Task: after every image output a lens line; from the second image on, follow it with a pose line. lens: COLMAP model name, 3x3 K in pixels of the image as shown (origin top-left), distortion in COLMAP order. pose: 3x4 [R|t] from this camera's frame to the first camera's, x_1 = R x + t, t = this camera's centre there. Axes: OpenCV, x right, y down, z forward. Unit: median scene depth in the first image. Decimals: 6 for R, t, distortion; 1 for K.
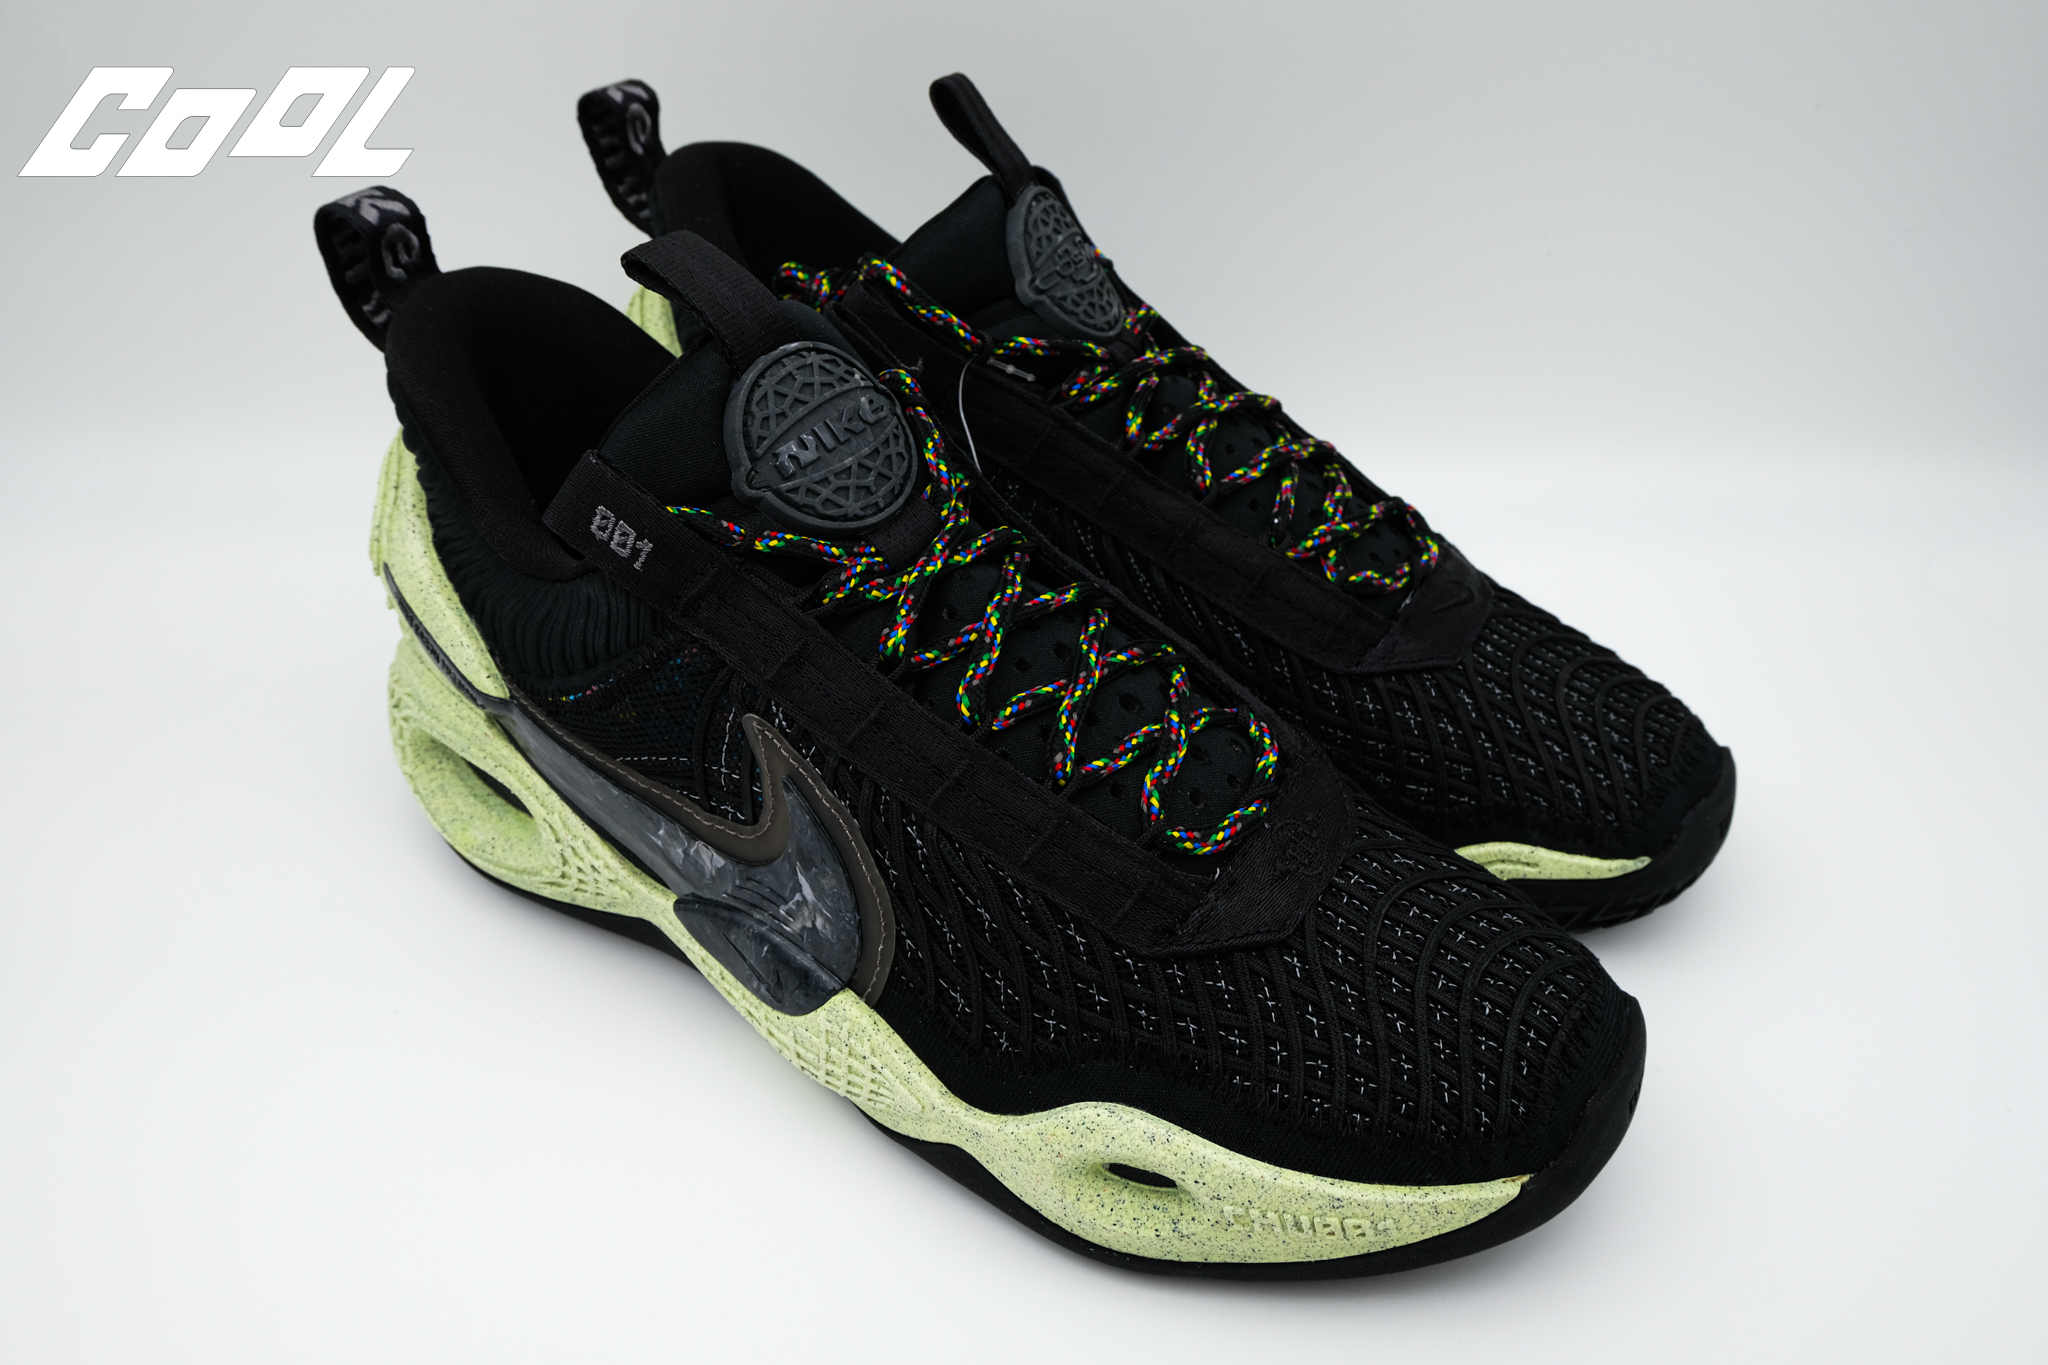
lens RADIAL K [[1803.7, 0, 1016.8], [0, 1803.7, 676.8], [0, 0, 1]] dist [-0.074301, 0.014524]
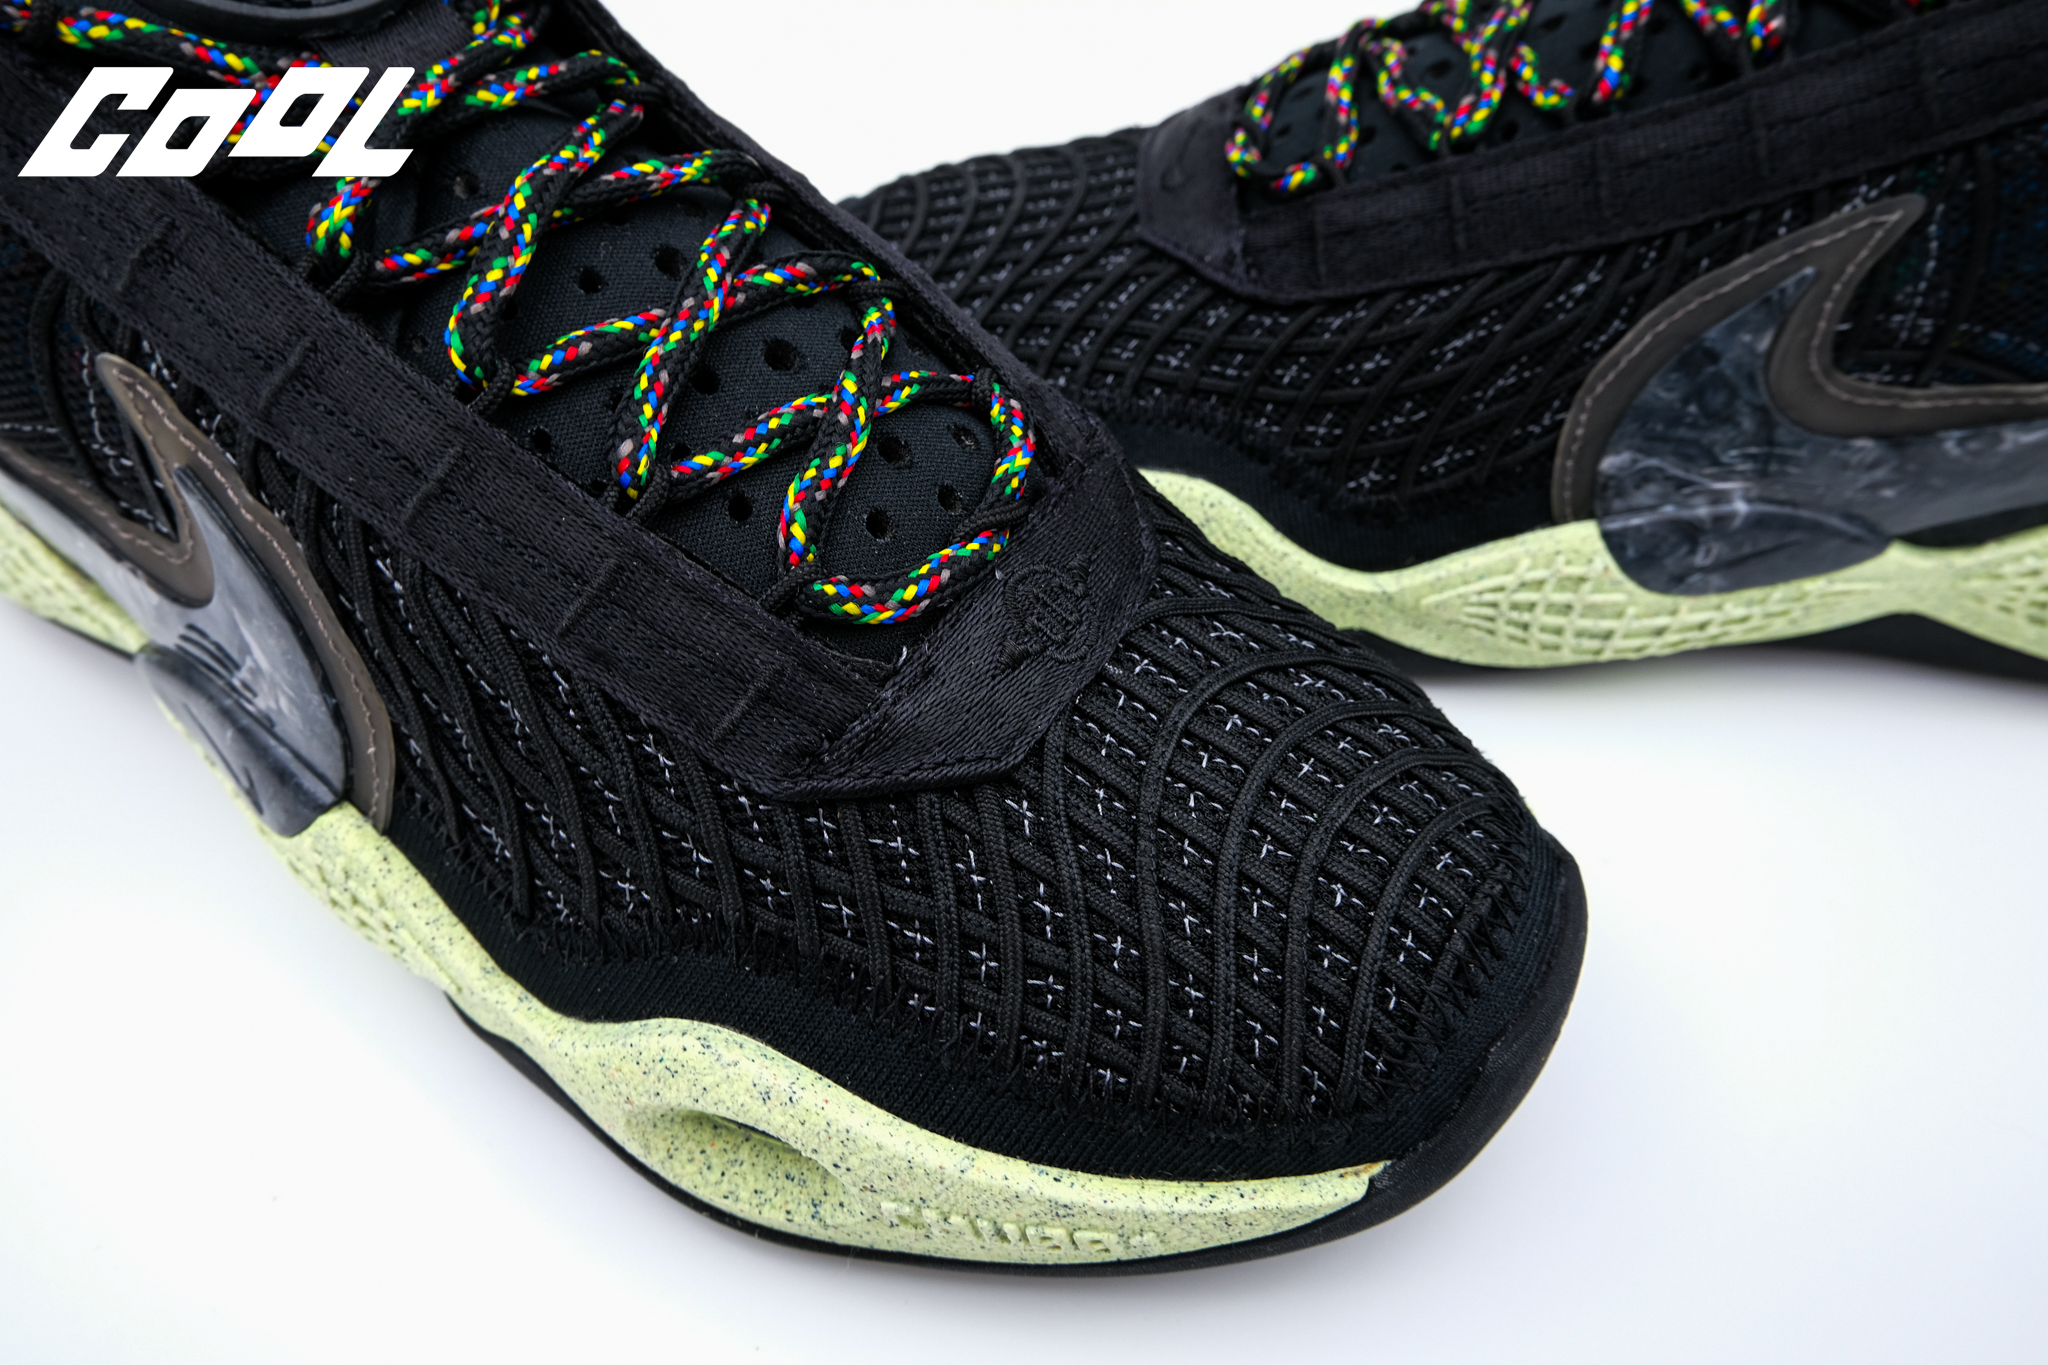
lens RADIAL K [[1329.4, 0, 1039.5], [0, 1329.4, 698.8], [0, 0, 1]] dist [-0.004178, 0.004806]
pose [[0.999420, 0.030481, 0.015176, 0.150190], [-0.033245, 0.969861, 0.241380, 0.015442], [-0.007361, -0.241744, 0.970312, 0.570133]]
